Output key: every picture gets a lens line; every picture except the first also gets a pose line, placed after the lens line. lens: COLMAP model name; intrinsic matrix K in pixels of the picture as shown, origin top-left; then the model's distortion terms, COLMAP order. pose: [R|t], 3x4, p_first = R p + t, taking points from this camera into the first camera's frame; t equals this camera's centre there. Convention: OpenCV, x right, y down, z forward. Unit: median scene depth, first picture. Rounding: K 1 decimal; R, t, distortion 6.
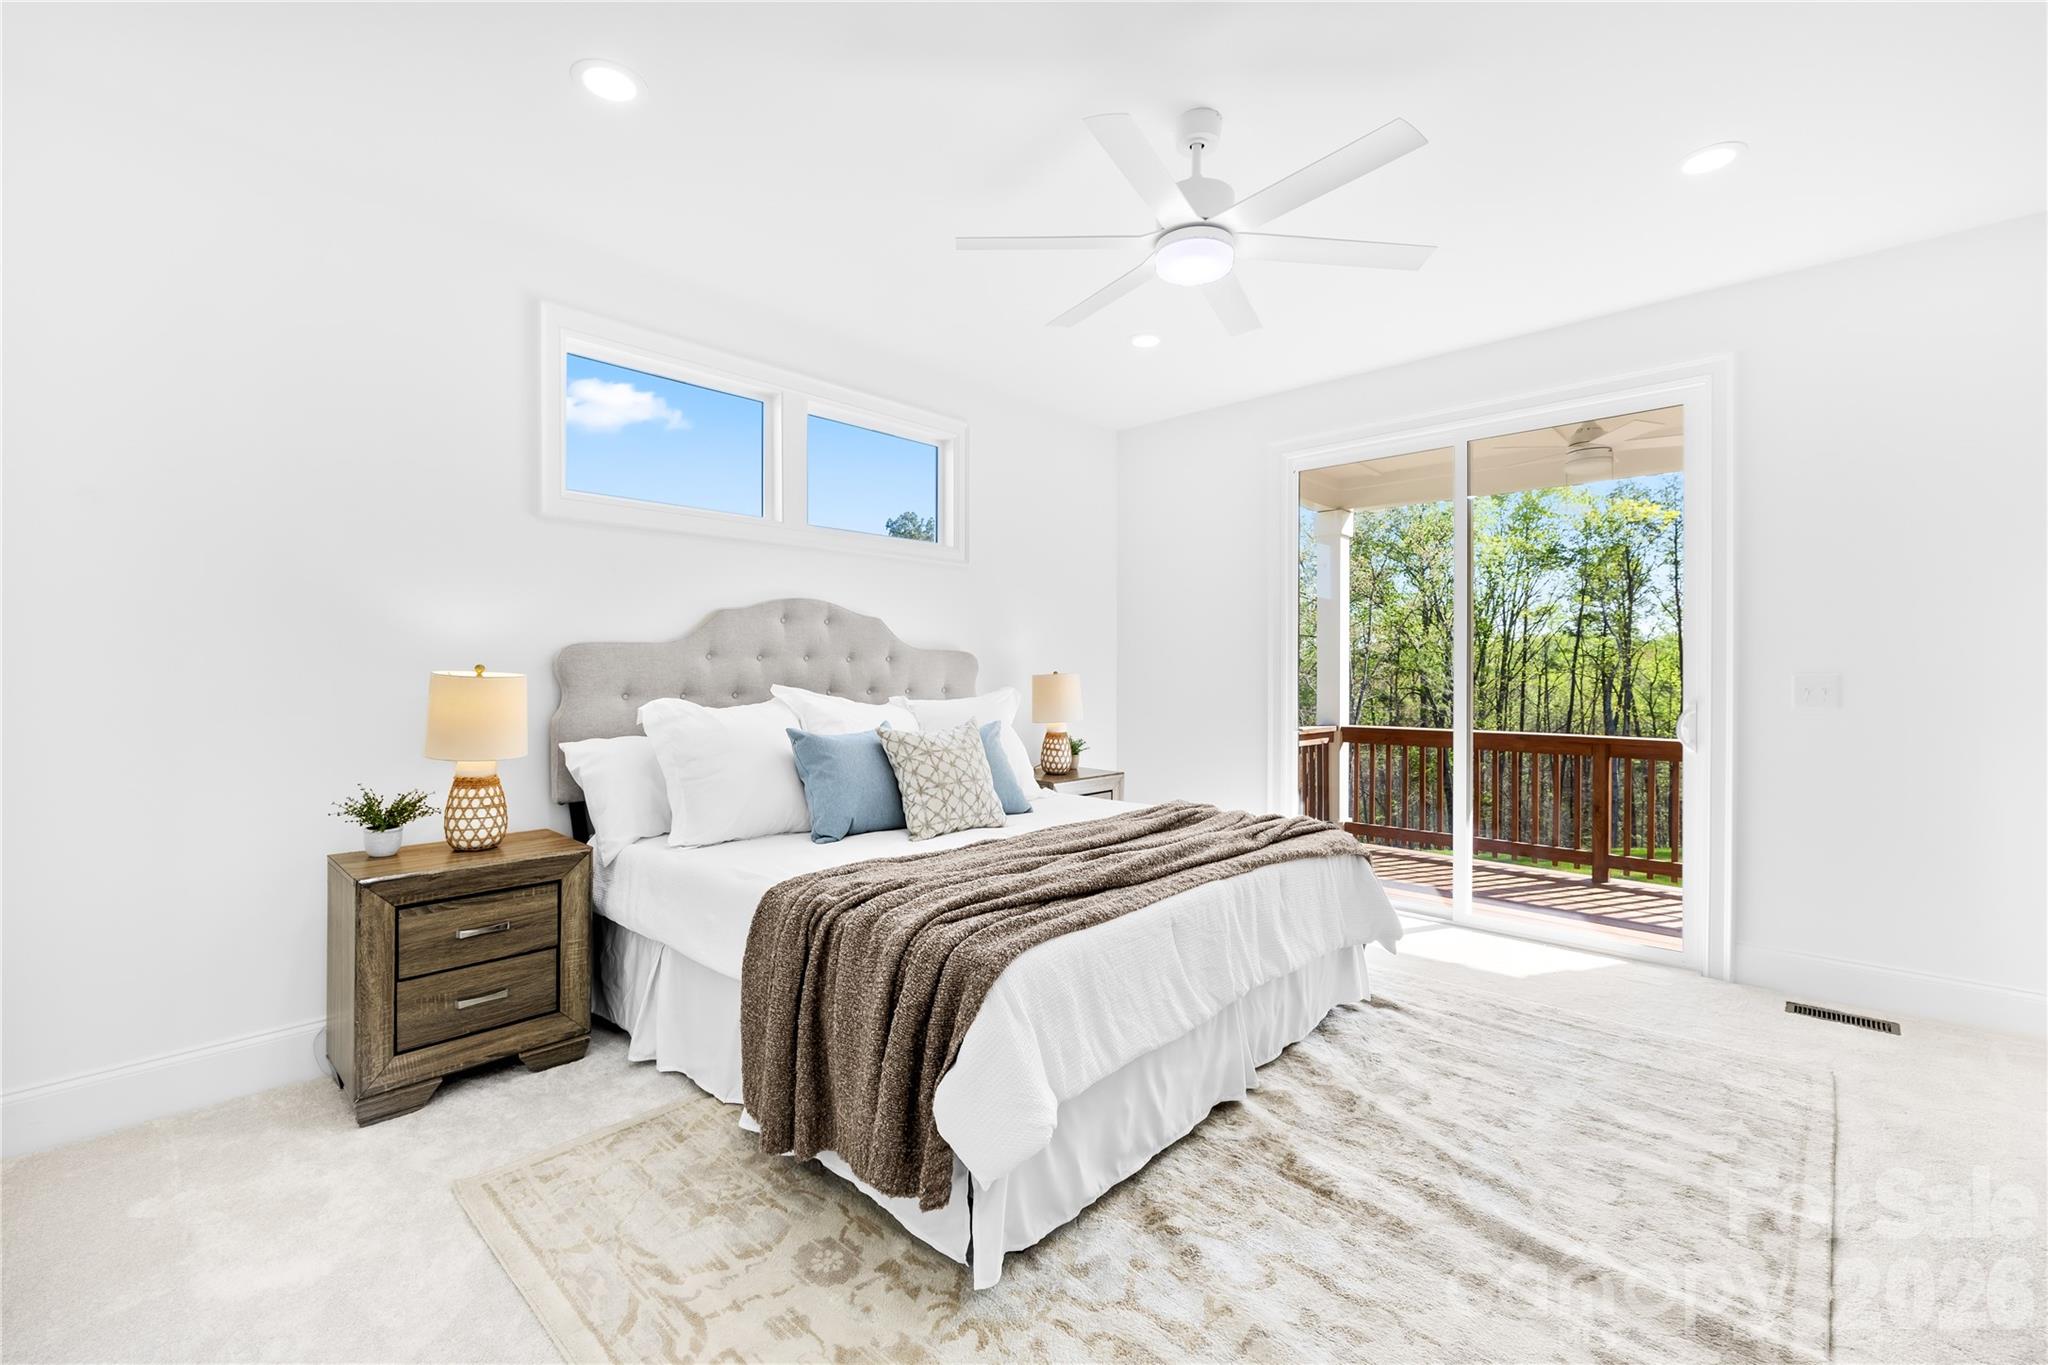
lens RADIAL K [[873.5, 0, 989.0], [0, 873.5, 674.4], [0, 0, 1]] dist [-0.002981, -0.000280]
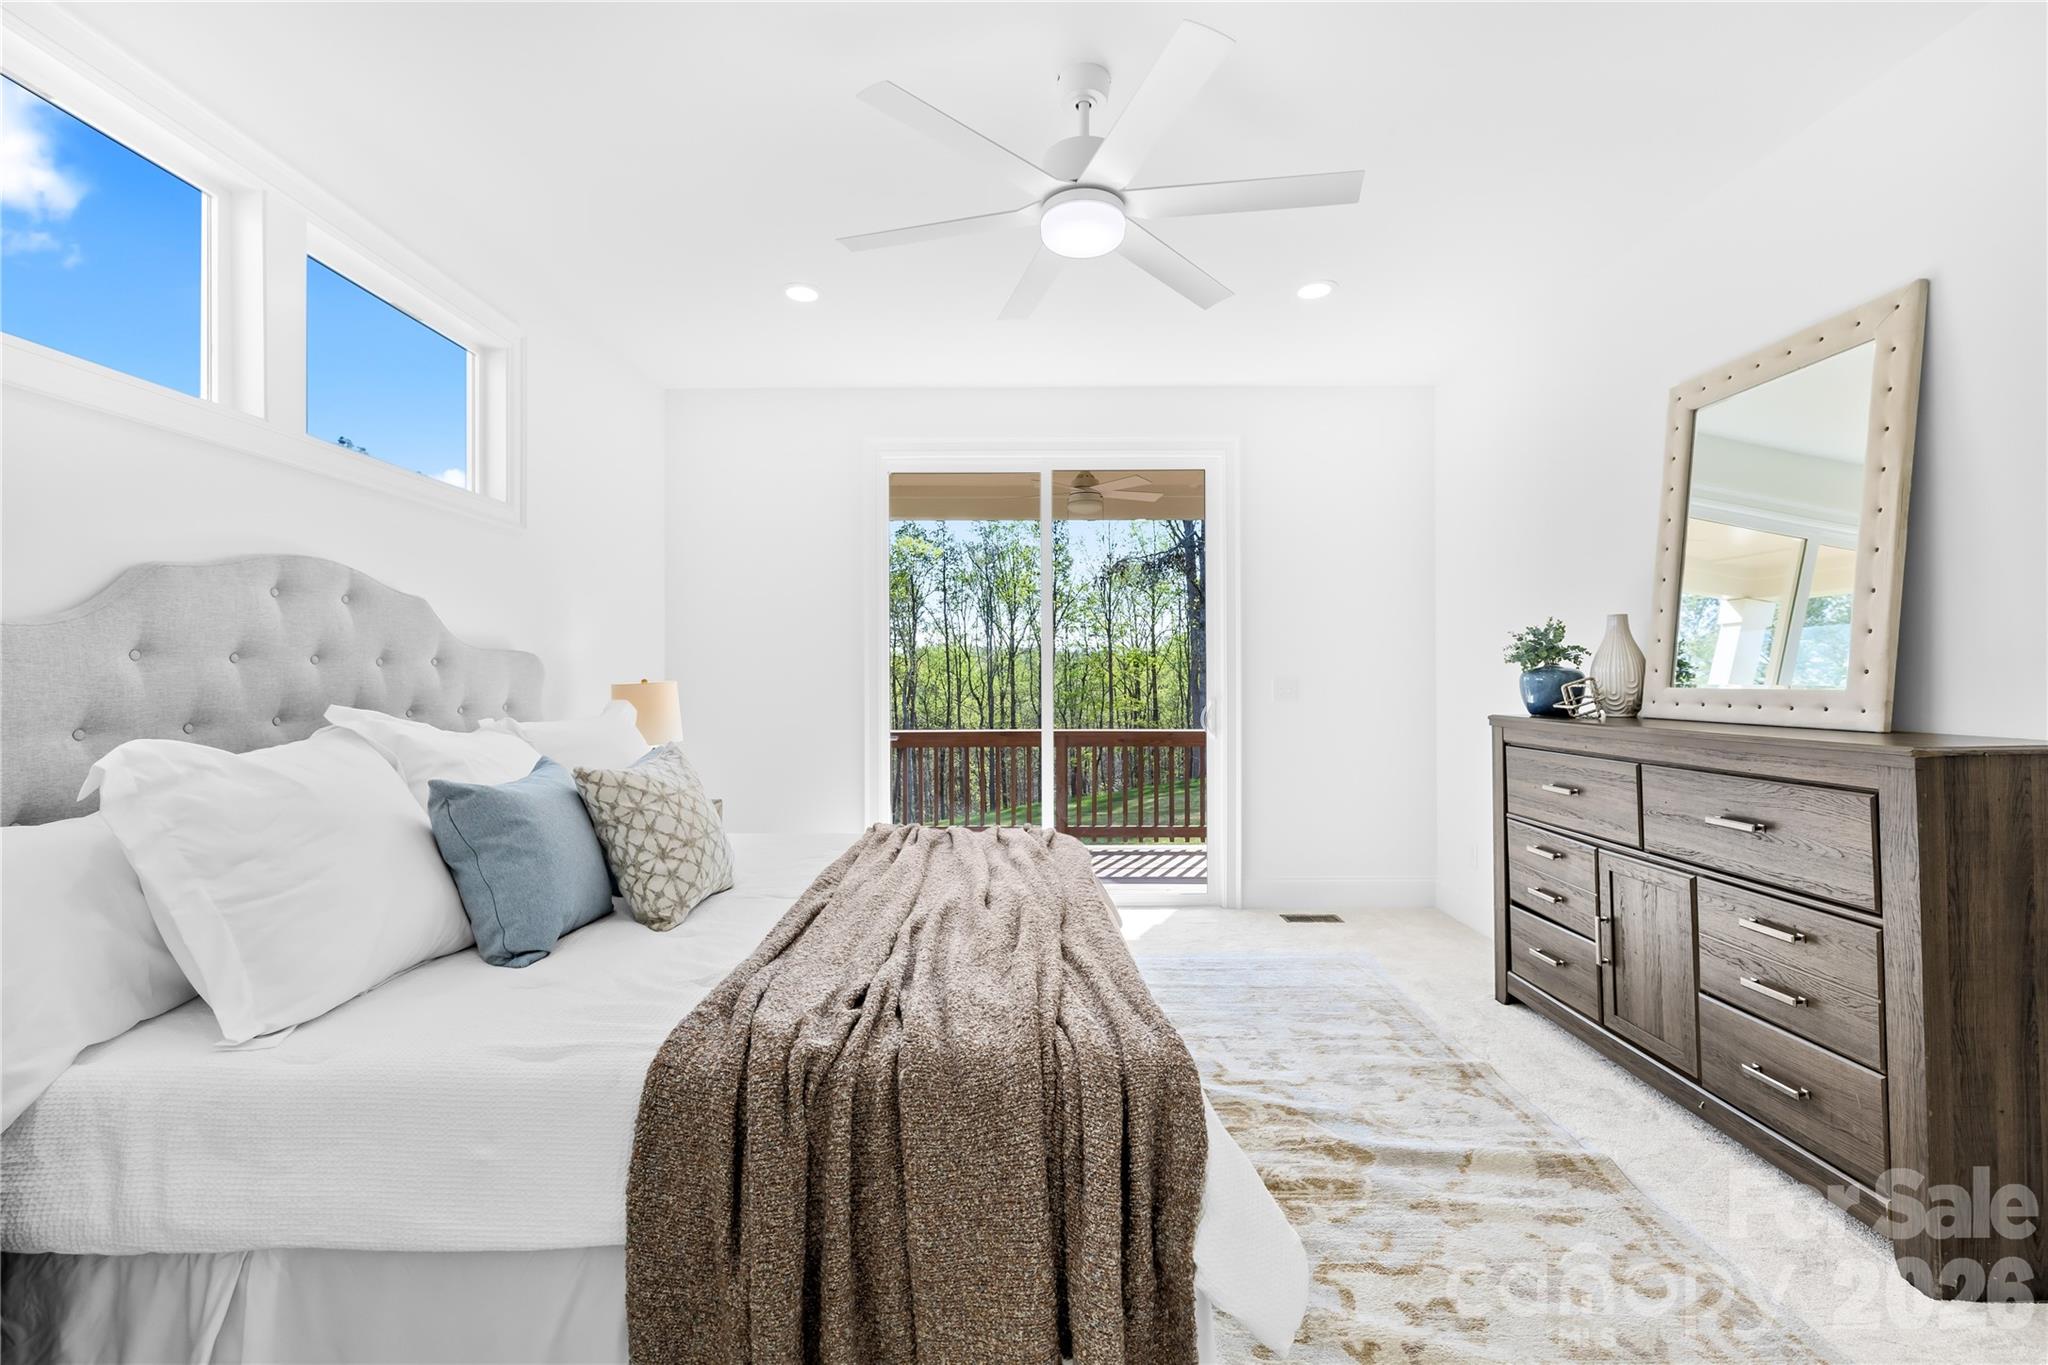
lens RADIAL K [[873.5, 0, 989.0], [0, 873.5, 674.4], [0, 0, 1]] dist [-0.002981, -0.000280]
pose [[0.709620, -0.002108, 0.704582, -0.371481], [0.007543, 0.999961, -0.004604, -0.003030], [-0.704544, 0.008582, 0.709608, 0.325971]]
